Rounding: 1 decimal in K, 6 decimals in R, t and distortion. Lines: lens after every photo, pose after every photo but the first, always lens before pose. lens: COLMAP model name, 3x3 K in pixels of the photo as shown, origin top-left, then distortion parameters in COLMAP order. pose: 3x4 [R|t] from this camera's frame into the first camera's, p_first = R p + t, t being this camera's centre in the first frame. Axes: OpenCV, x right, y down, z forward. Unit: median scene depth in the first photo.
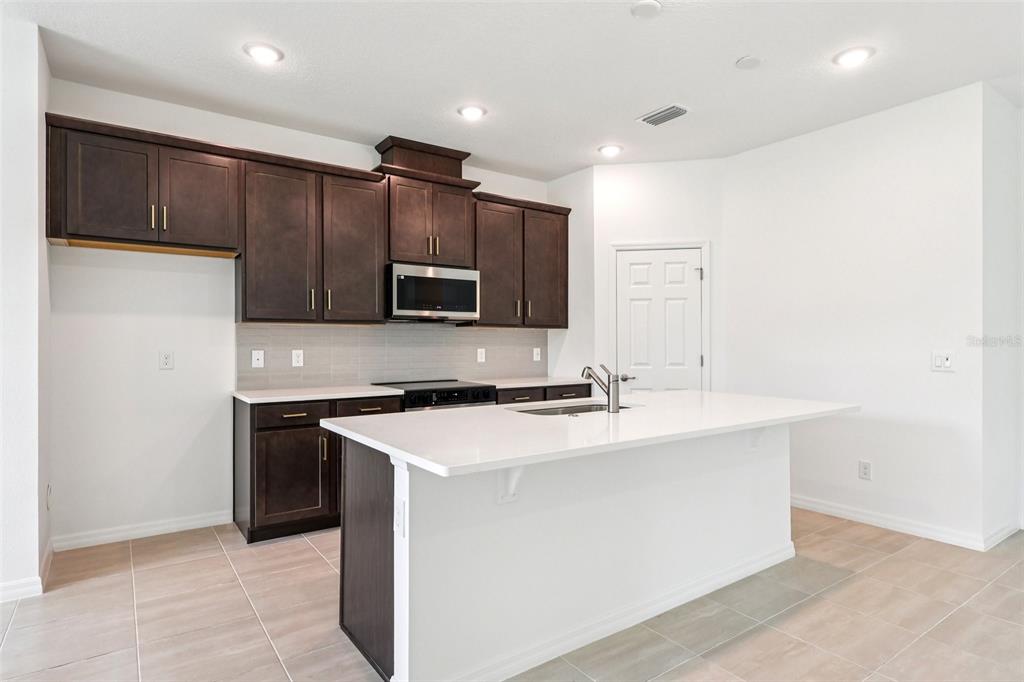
lens RADIAL K [[563.6, 0, 508.5], [0, 563.6, 341.0], [0, 0, 1]] dist [-0.003020, -0.000651]
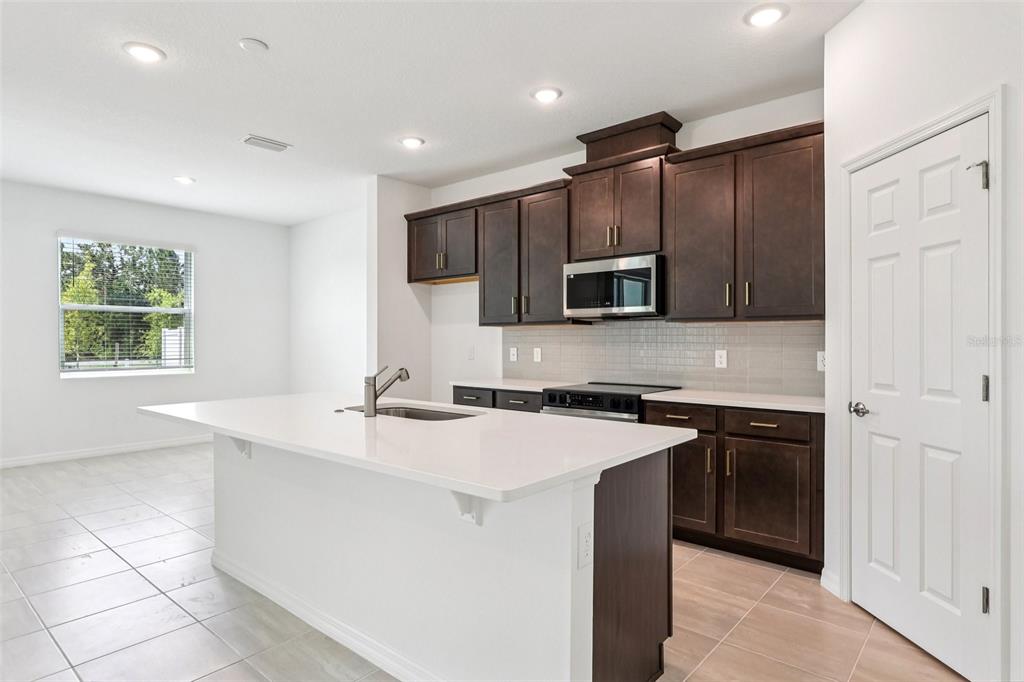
lens RADIAL K [[563.6, 0, 508.5], [0, 563.6, 341.0], [0, 0, 1]] dist [-0.003020, -0.000651]
pose [[0.242676, -0.000322, -0.970107, 0.738535], [-0.001474, 0.999999, -0.000700, 0.002091], [0.970106, 0.001600, 0.242675, 0.637291]]
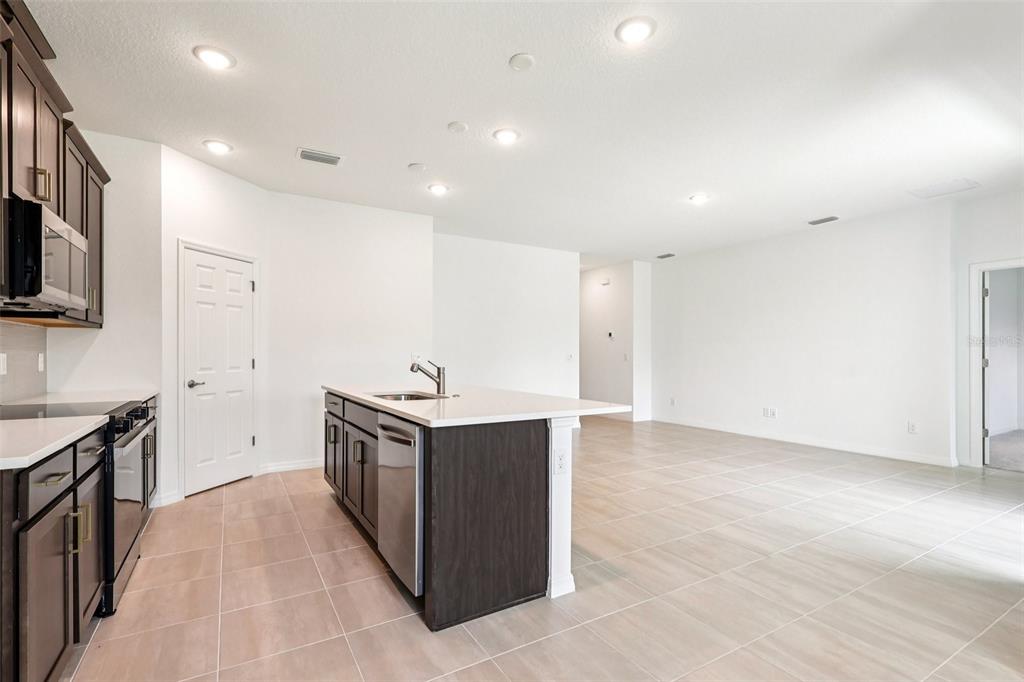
lens RADIAL K [[478.7, 0, 515.9], [0, 478.7, 352.6], [0, 0, 1]] dist [0.000724, 0.000470]
pose [[0.074159, 0.001226, 0.997246, -0.642605], [-0.002237, 0.999997, -0.001063, 0.014270], [-0.997244, -0.002152, 0.074161, 0.460231]]
